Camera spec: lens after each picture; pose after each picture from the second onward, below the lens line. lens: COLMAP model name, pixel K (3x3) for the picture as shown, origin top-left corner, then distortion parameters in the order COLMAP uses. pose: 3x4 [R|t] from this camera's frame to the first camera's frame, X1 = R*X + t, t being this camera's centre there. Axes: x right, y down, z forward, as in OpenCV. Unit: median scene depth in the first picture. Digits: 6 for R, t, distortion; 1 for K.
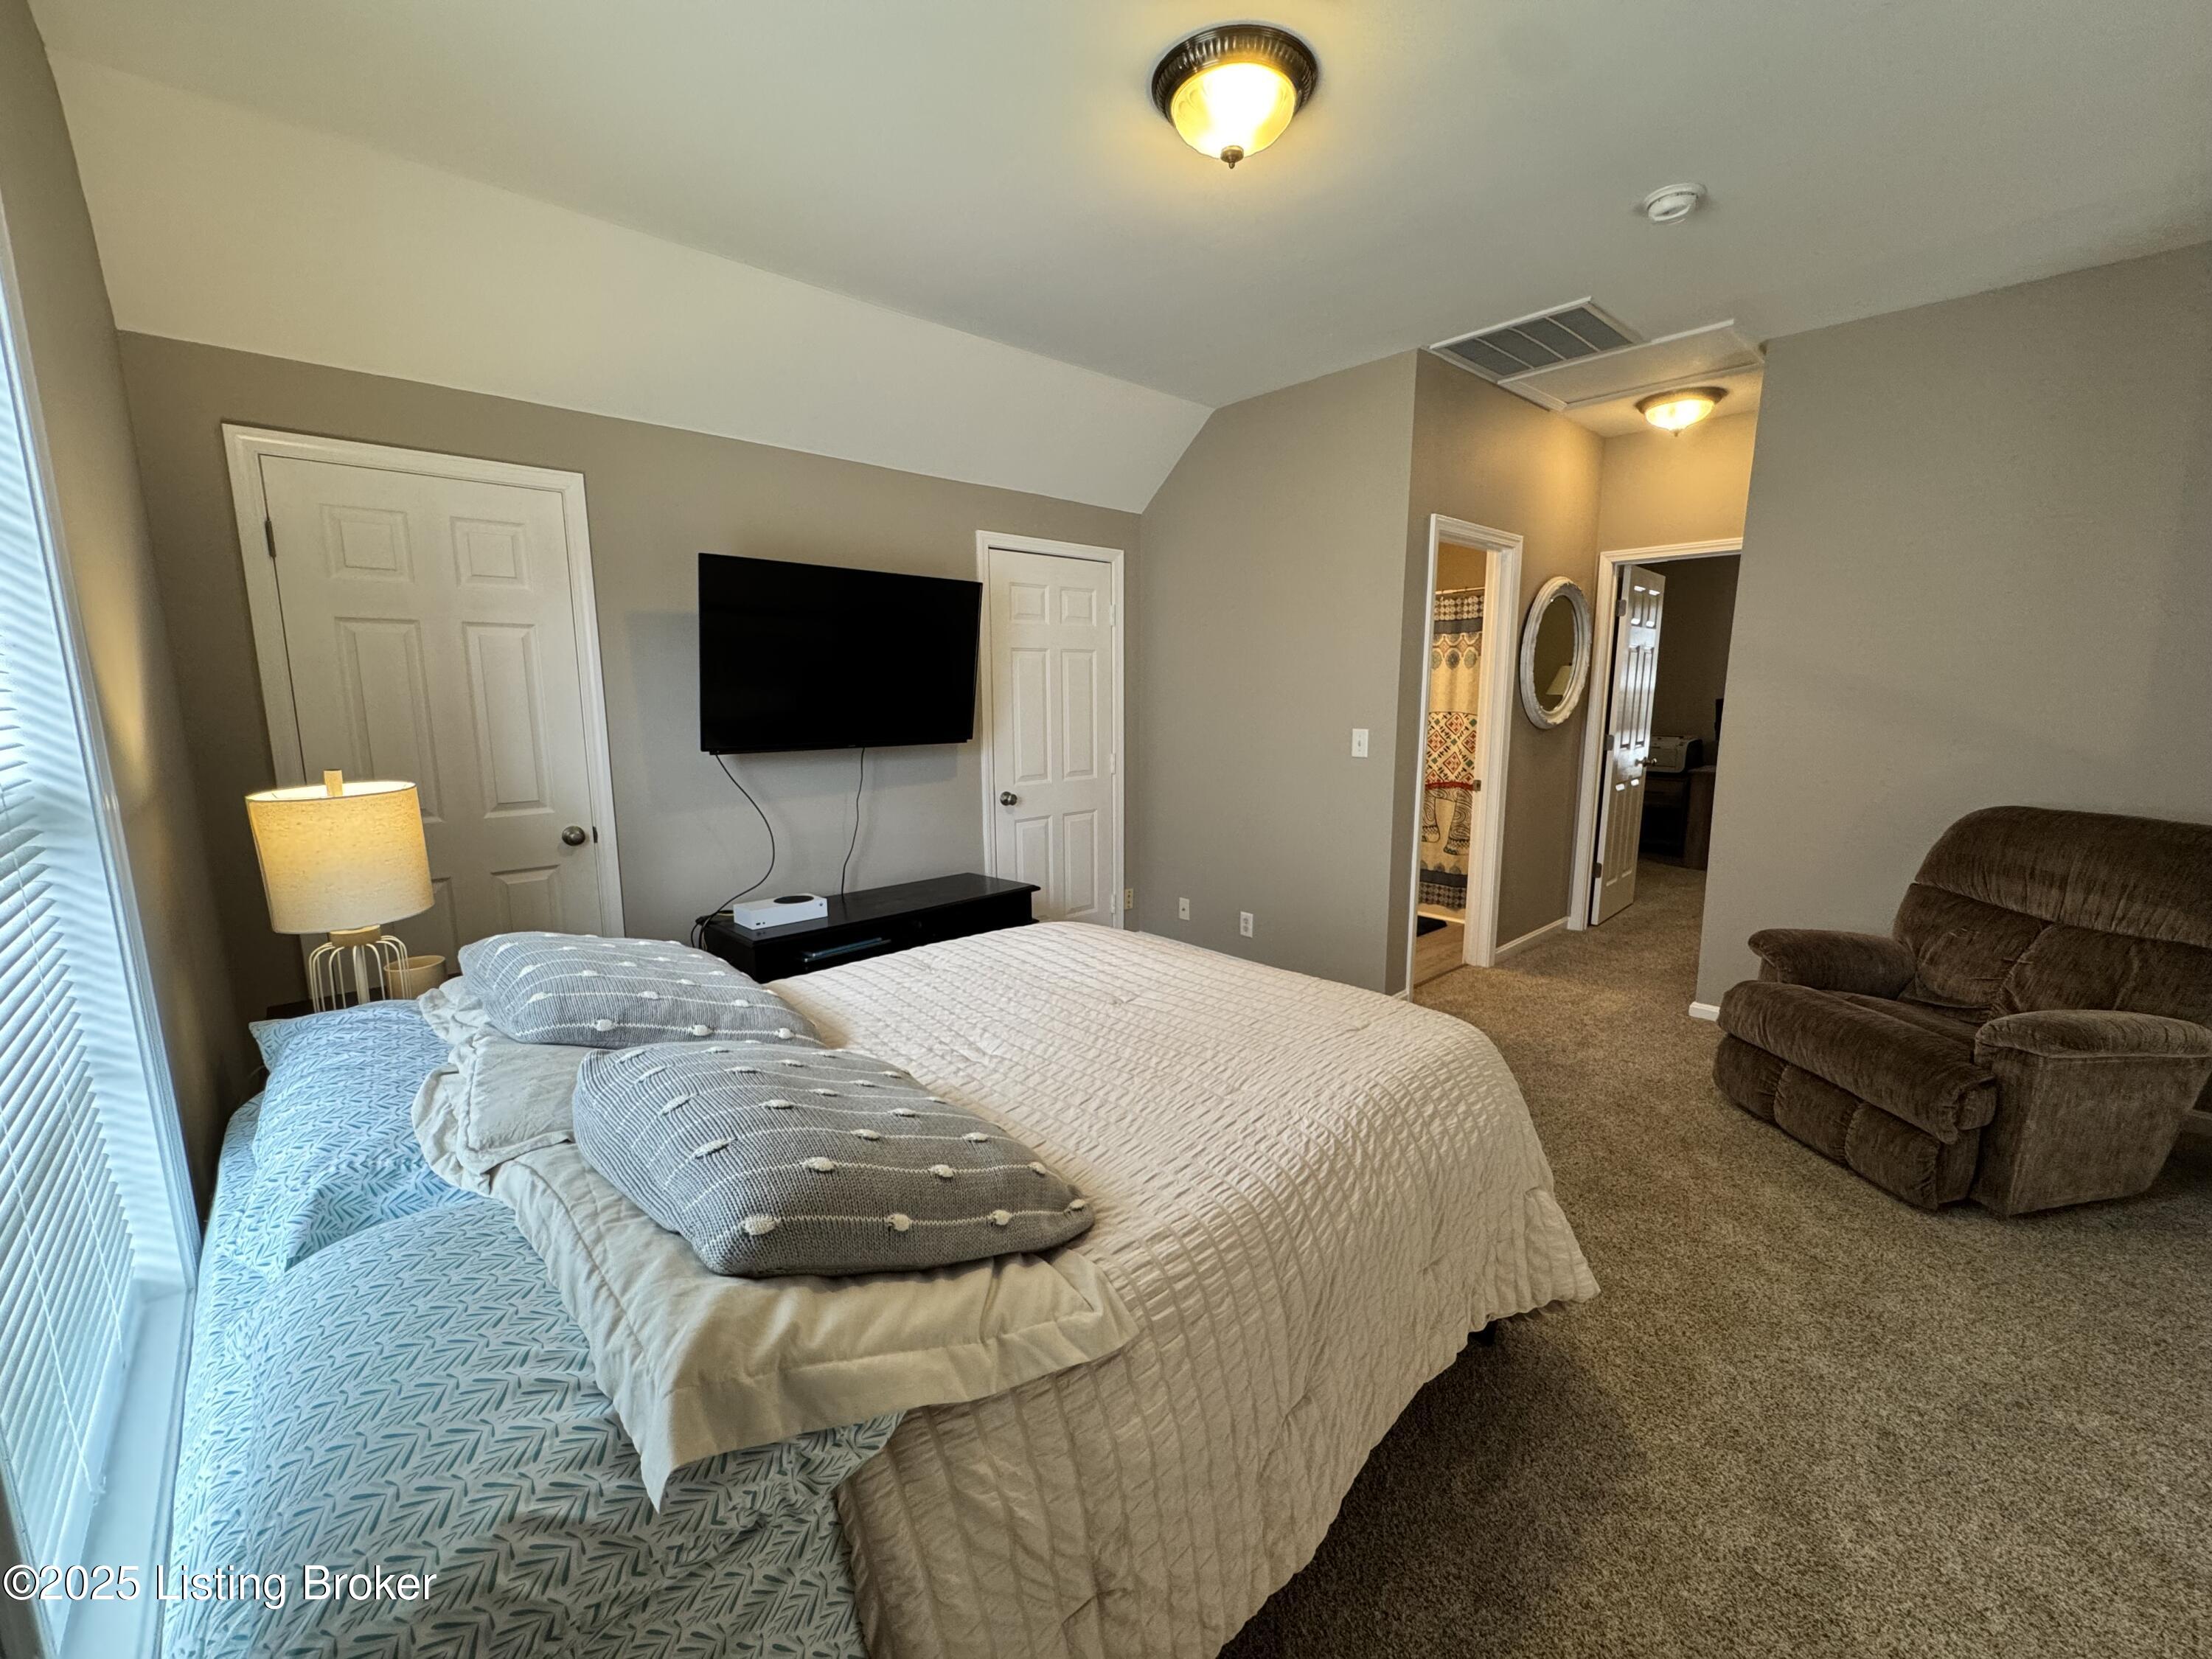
lens RADIAL K [[888.2, 0, 1119.6], [0, 888.2, 828.6], [0, 0, 1]] dist [-0.006369, 0.000077]
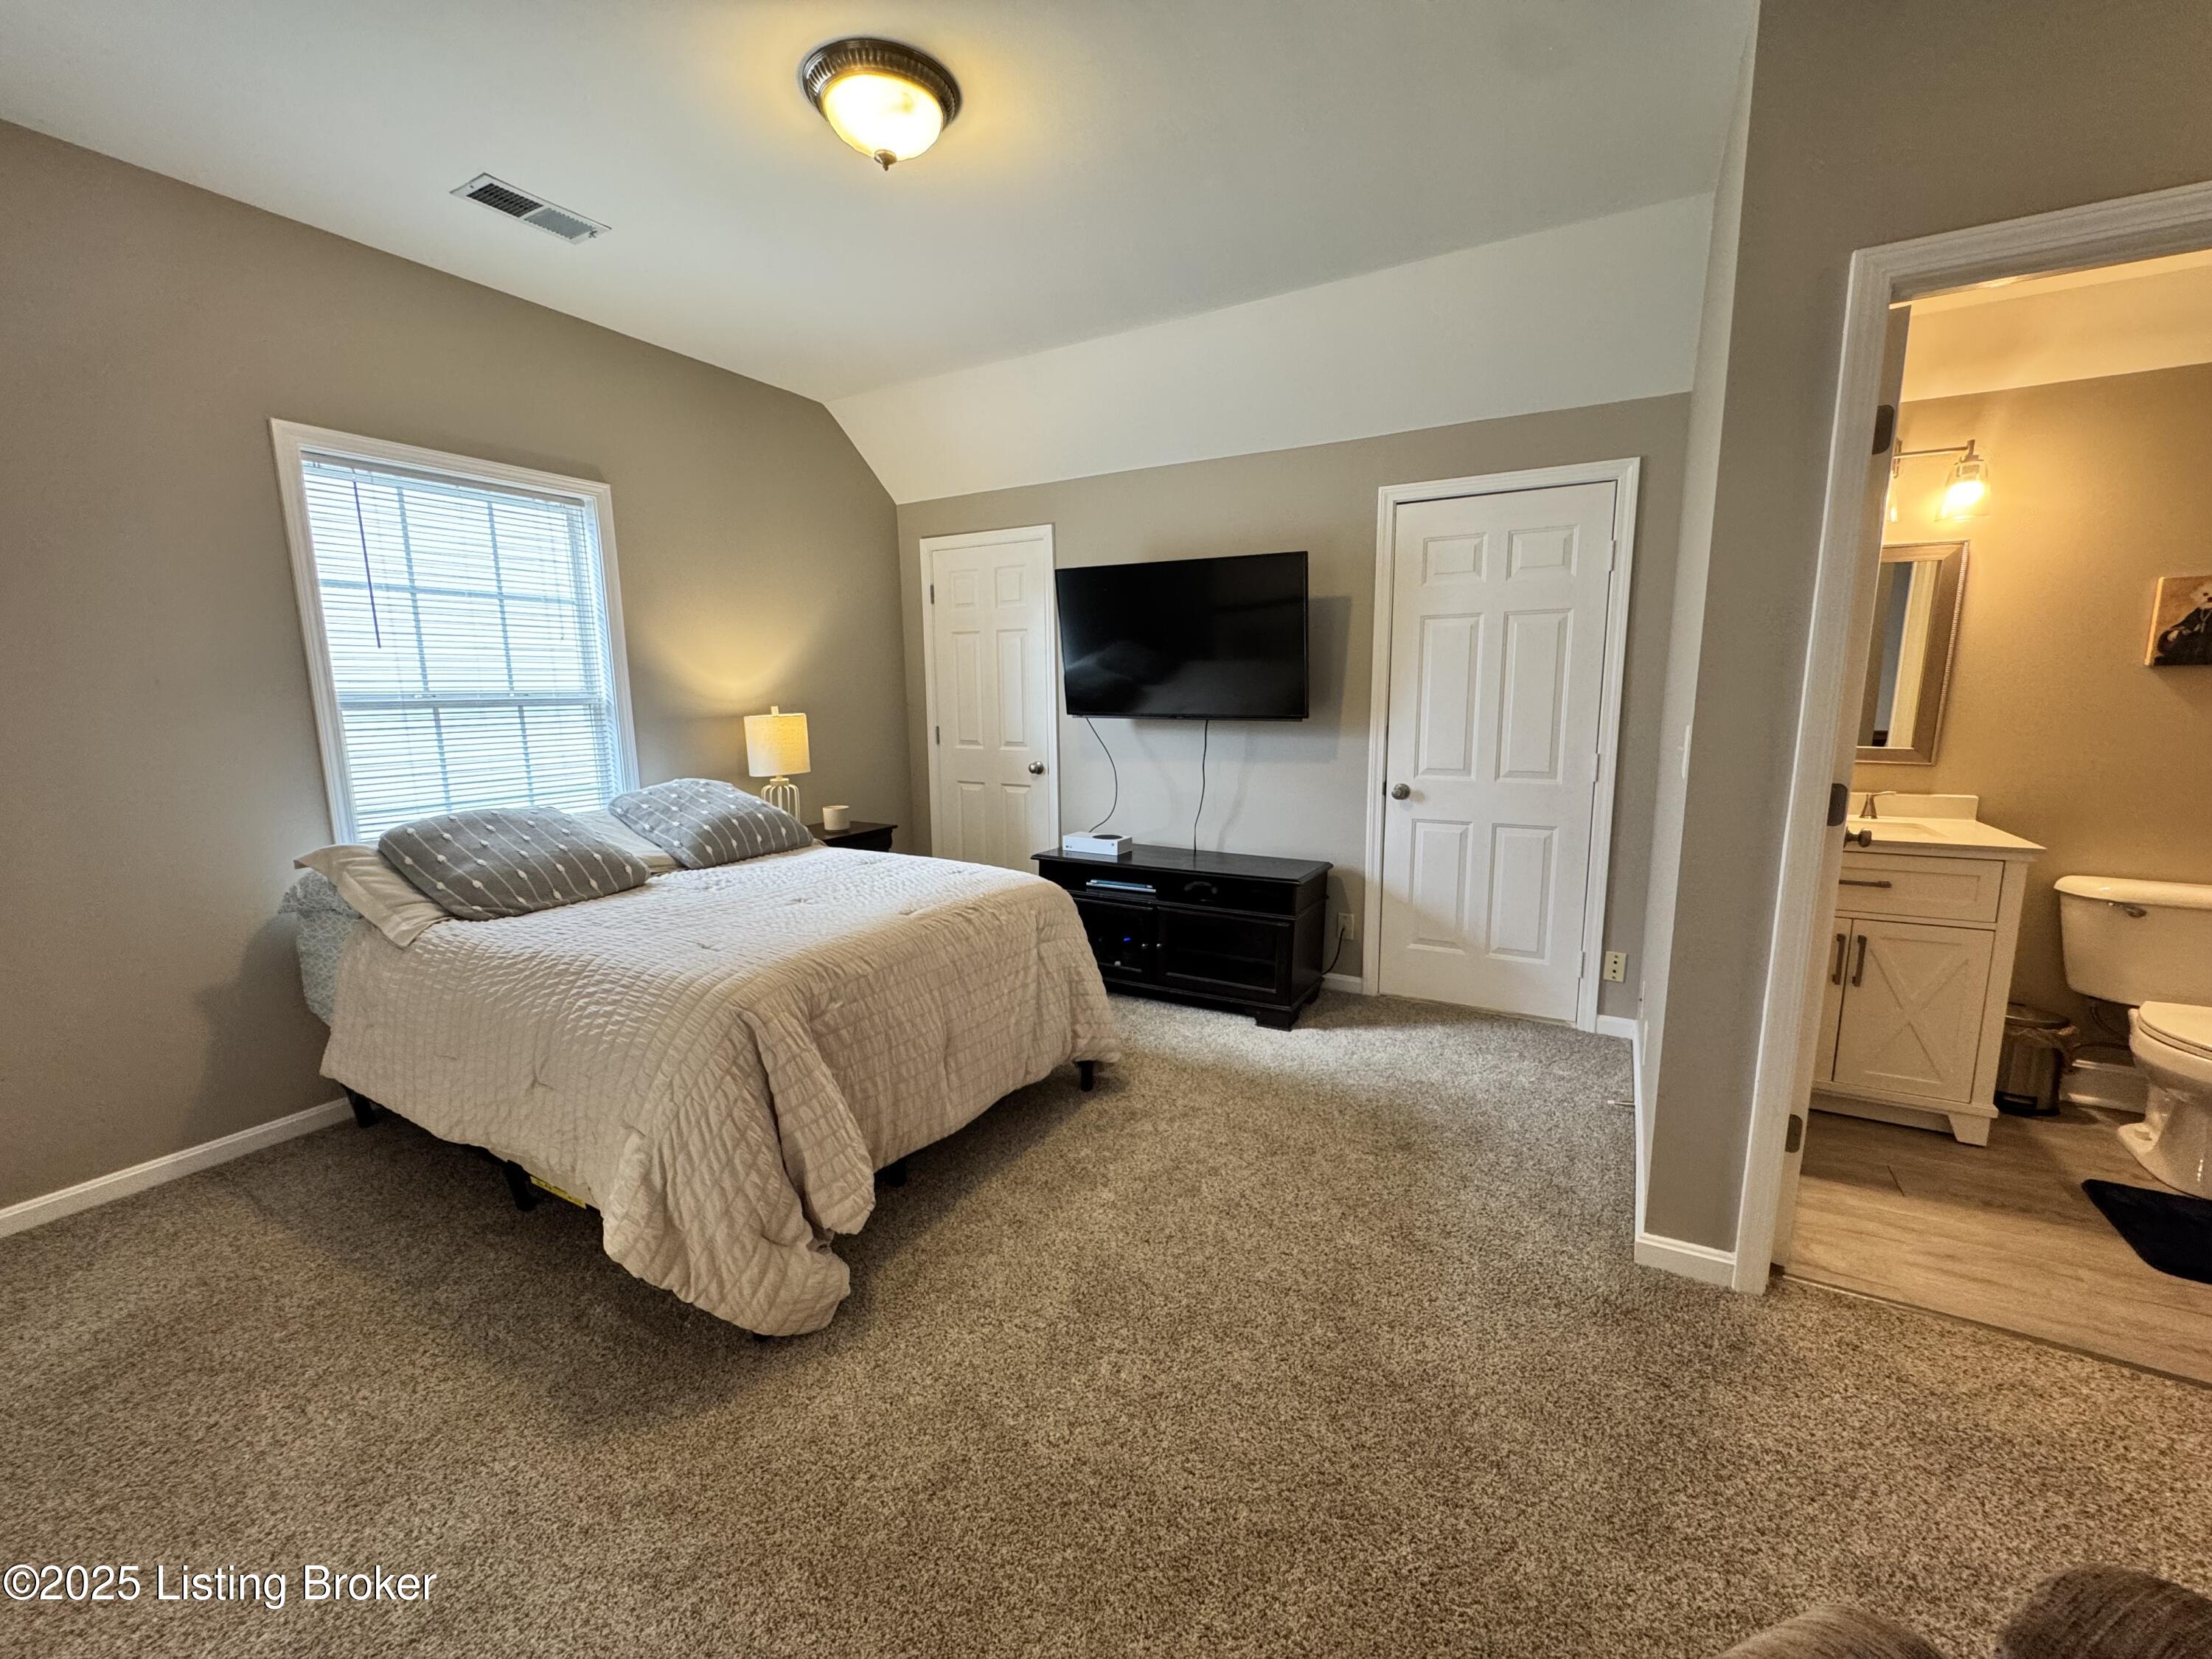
lens RADIAL K [[888.2, 0, 1105.8], [0, 888.2, 830.1], [0, 0, 1]] dist [-0.006369, 0.000077]
pose [[0.296224, 0.148187, -0.943553, 0.697078], [-0.144888, 0.983430, 0.108963, -0.056065], [0.944065, 0.104432, 0.312786, 0.525324]]
